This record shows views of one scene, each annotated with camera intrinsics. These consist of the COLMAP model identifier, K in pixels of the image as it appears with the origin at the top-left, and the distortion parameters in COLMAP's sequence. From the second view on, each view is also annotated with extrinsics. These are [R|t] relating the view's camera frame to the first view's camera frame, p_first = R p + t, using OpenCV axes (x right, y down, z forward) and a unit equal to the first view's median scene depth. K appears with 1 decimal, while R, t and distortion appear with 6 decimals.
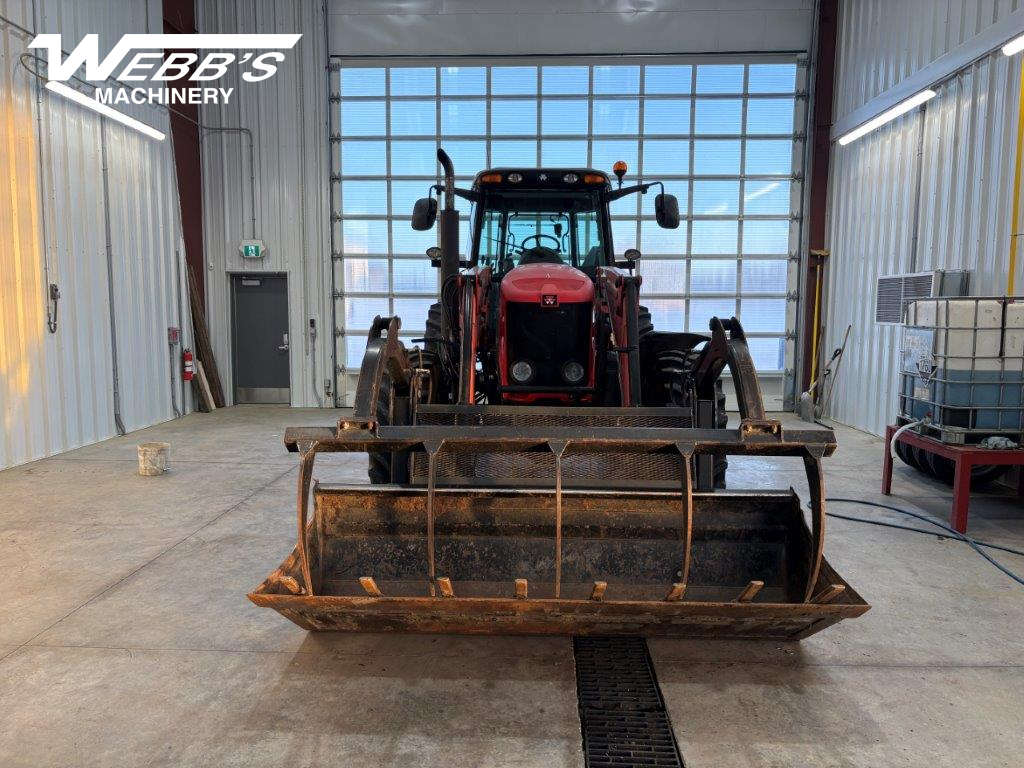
lens RADIAL K [[775.7, 0, 508.2], [0, 775.7, 385.6], [0, 0, 1]] dist [0.051894, -0.053404]
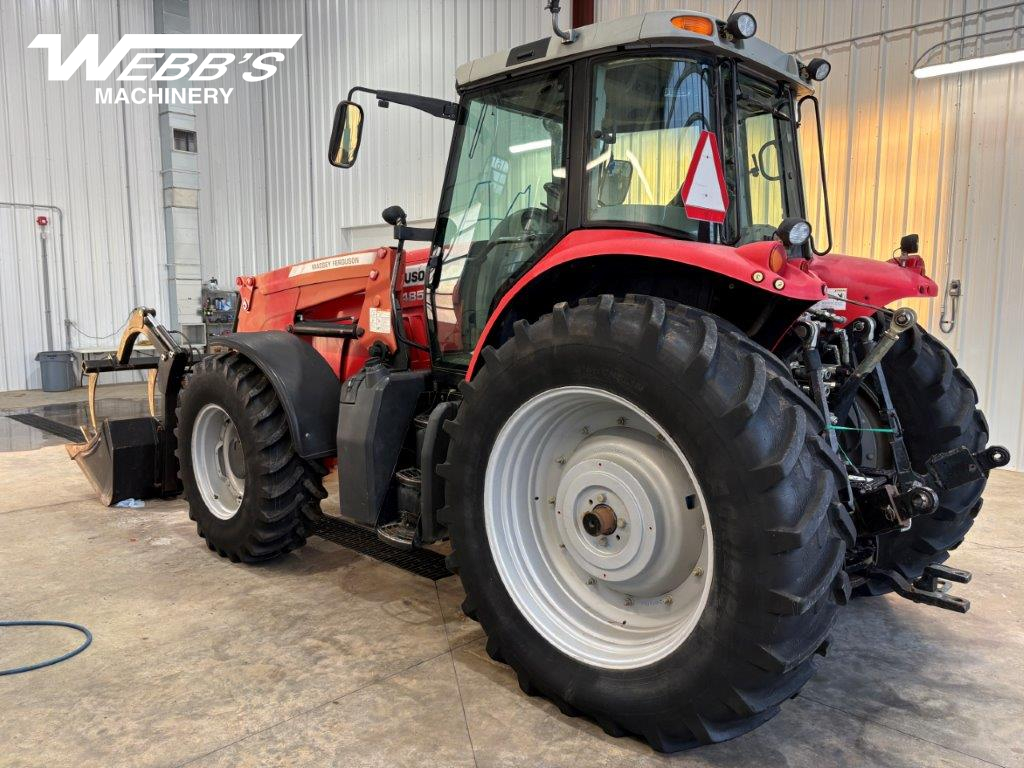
lens RADIAL K [[775.7, 0, 511.7], [0, 775.7, 385.1], [0, 0, 1]] dist [0.051894, -0.053404]
pose [[-0.669536, 0.077523, -0.738723, 0.538460], [-0.077779, 0.981754, 0.173521, -0.148488], [0.738696, 0.173635, -0.651290, 1.440578]]
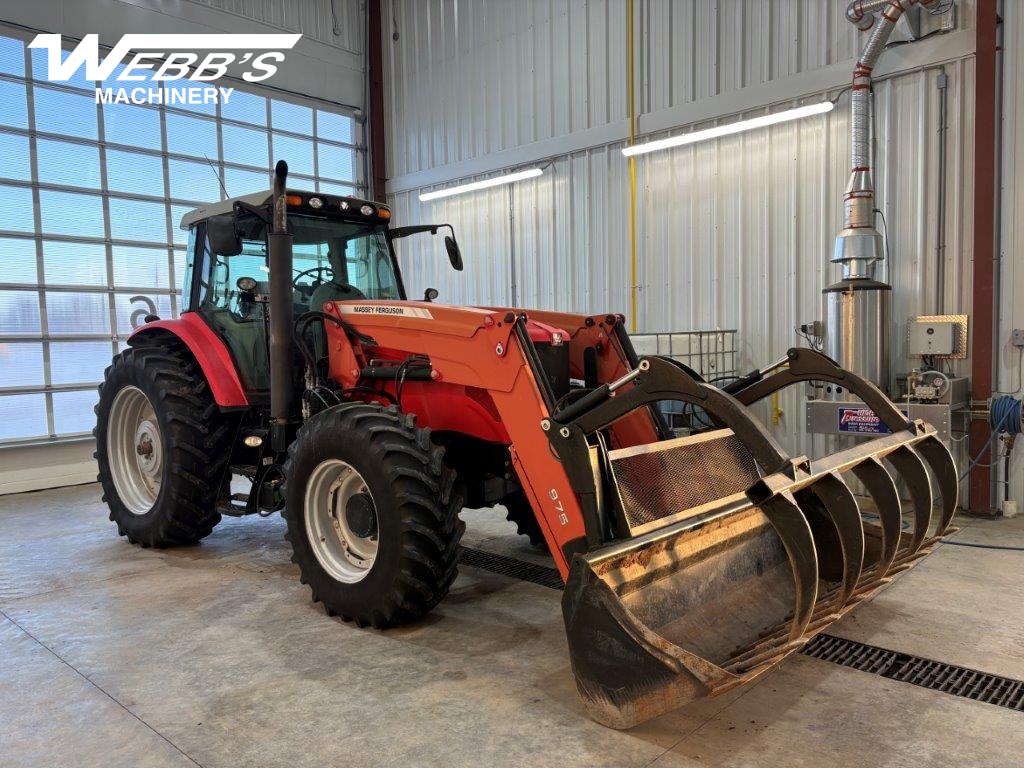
lens RADIAL K [[775.7, 0, 514.1], [0, 775.7, 391.2], [0, 0, 1]] dist [0.051894, -0.053404]
pose [[0.657403, -0.068529, 0.750416, -0.513381], [0.101224, 0.994861, 0.002175, -0.035804], [-0.746709, 0.074531, 0.660962, 0.270922]]
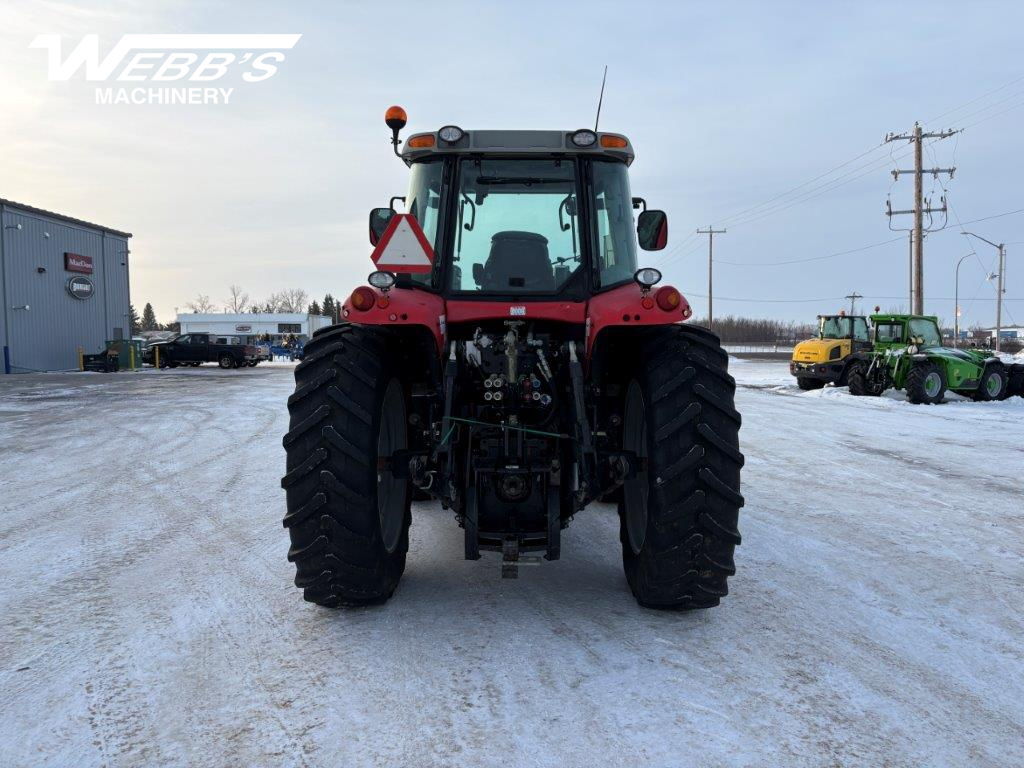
lens RADIAL K [[775.7, 0, 511.9], [0, 775.7, 389.0], [0, 0, 1]] dist [0.051894, -0.053404]
pose [[-0.999888, -0.014889, 0.001269, 0.047200], [-0.014478, 0.986273, 0.164487, -0.183812], [-0.003701, 0.164450, -0.986379, 1.874804]]
